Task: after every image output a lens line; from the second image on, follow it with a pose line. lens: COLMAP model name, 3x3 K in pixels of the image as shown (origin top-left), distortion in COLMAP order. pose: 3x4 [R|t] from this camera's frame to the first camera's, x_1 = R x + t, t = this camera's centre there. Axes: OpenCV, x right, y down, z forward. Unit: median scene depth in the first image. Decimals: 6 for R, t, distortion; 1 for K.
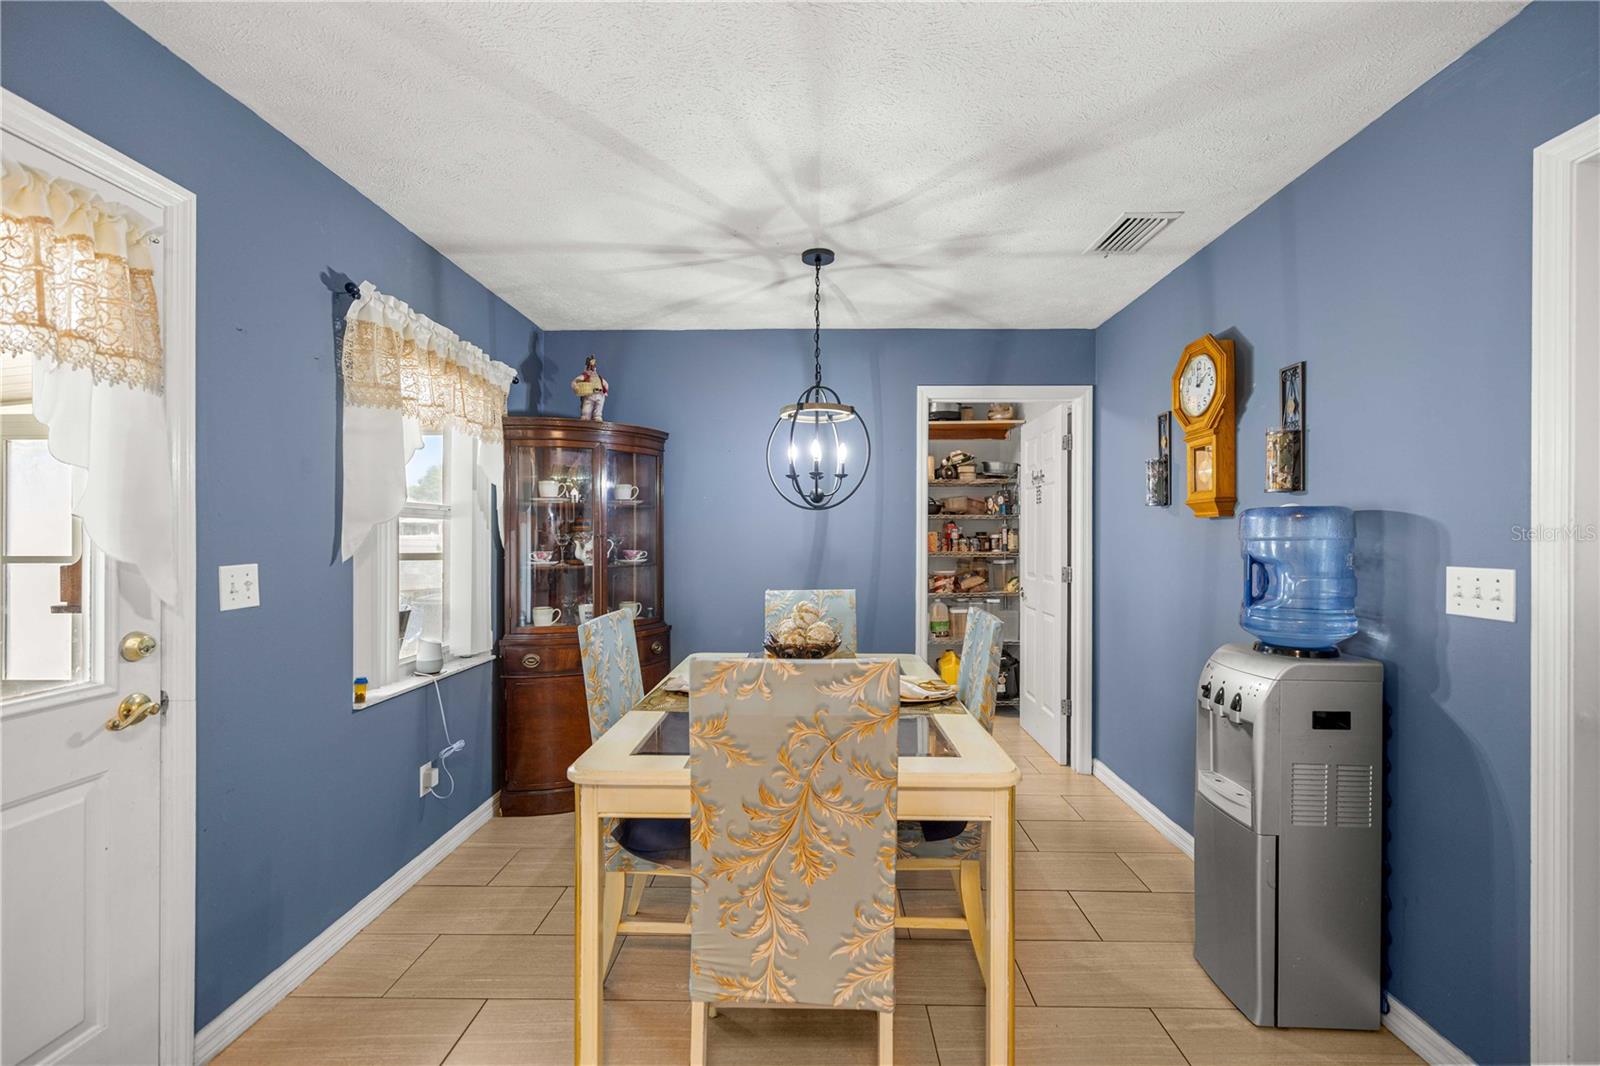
lens RADIAL K [[673.1, 0, 797.4], [0, 673.1, 522.9], [0, 0, 1]] dist [-0.000284, 0.000323]
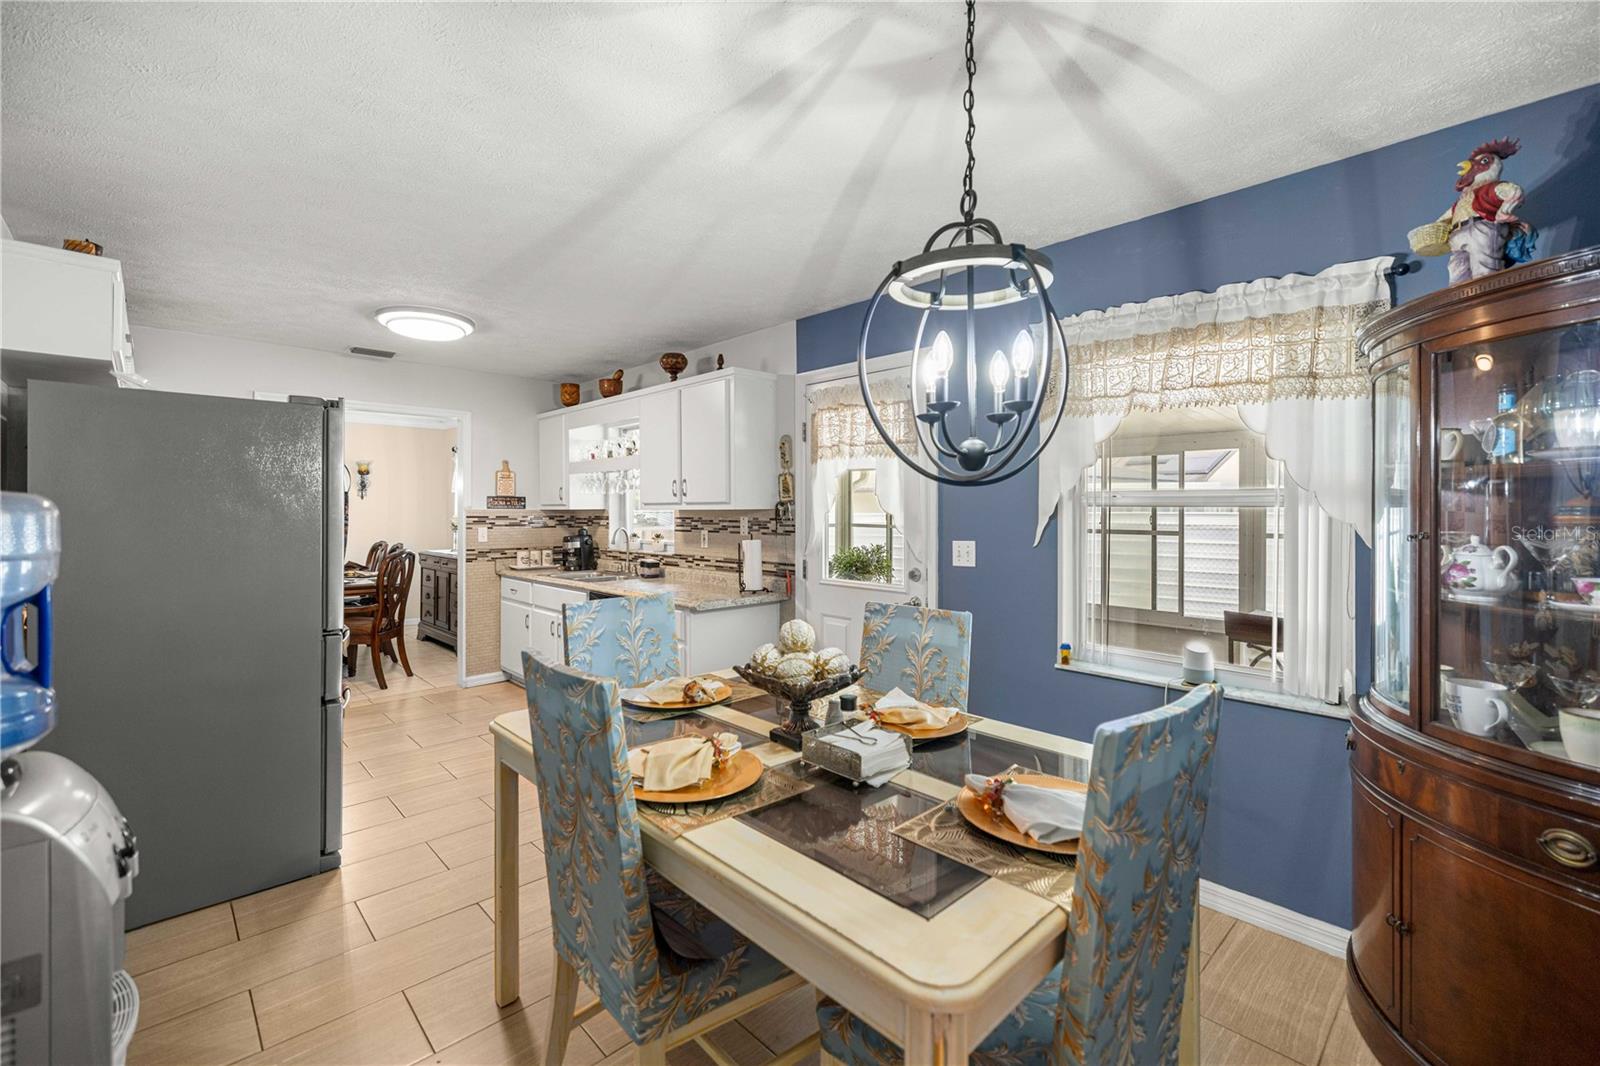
lens RADIAL K [[673.1, 0, 797.4], [0, 673.1, 522.9], [0, 0, 1]] dist [-0.000284, 0.000323]
pose [[-0.701032, 0.013922, -0.712994, 0.391215], [0.014420, 0.999882, 0.005346, 0.001005], [0.712984, -0.006533, -0.701150, 1.068743]]
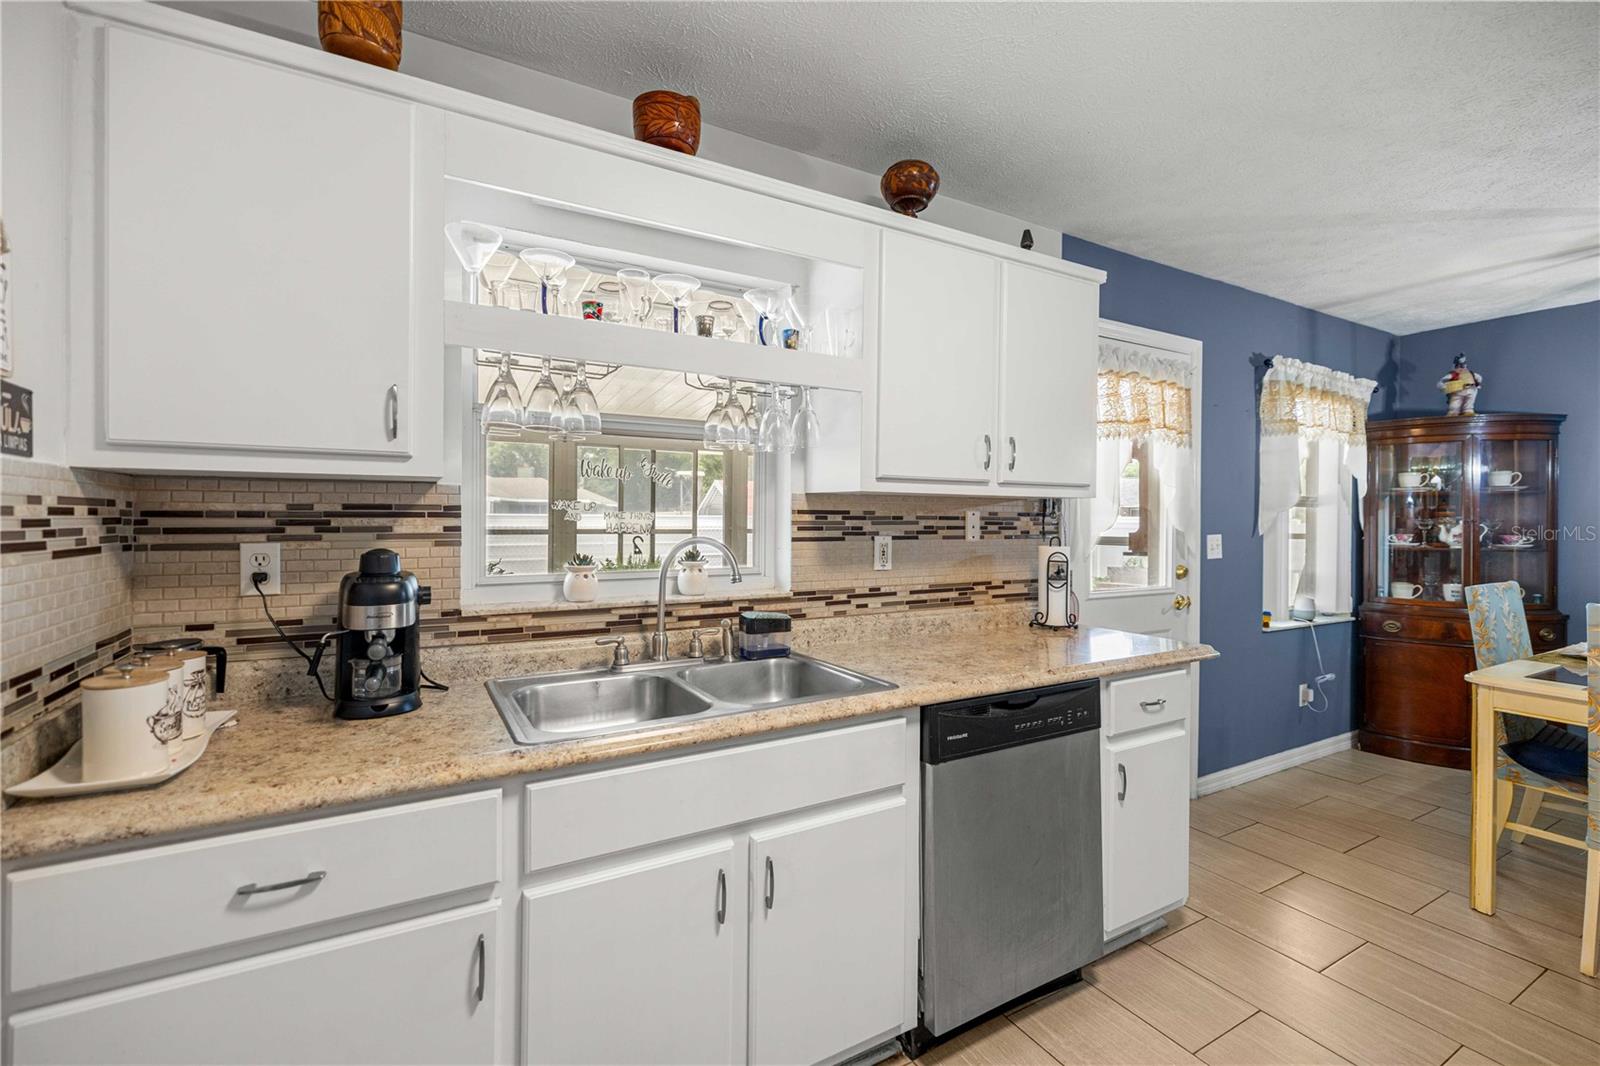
lens RADIAL K [[673.1, 0, 797.4], [0, 673.1, 522.9], [0, 0, 1]] dist [-0.000284, 0.000323]
pose [[0.506779, 0.009424, -0.862025, 0.095394], [0.009147, 0.999825, 0.016308, -0.005246], [0.862028, -0.016150, 0.506604, -0.507562]]
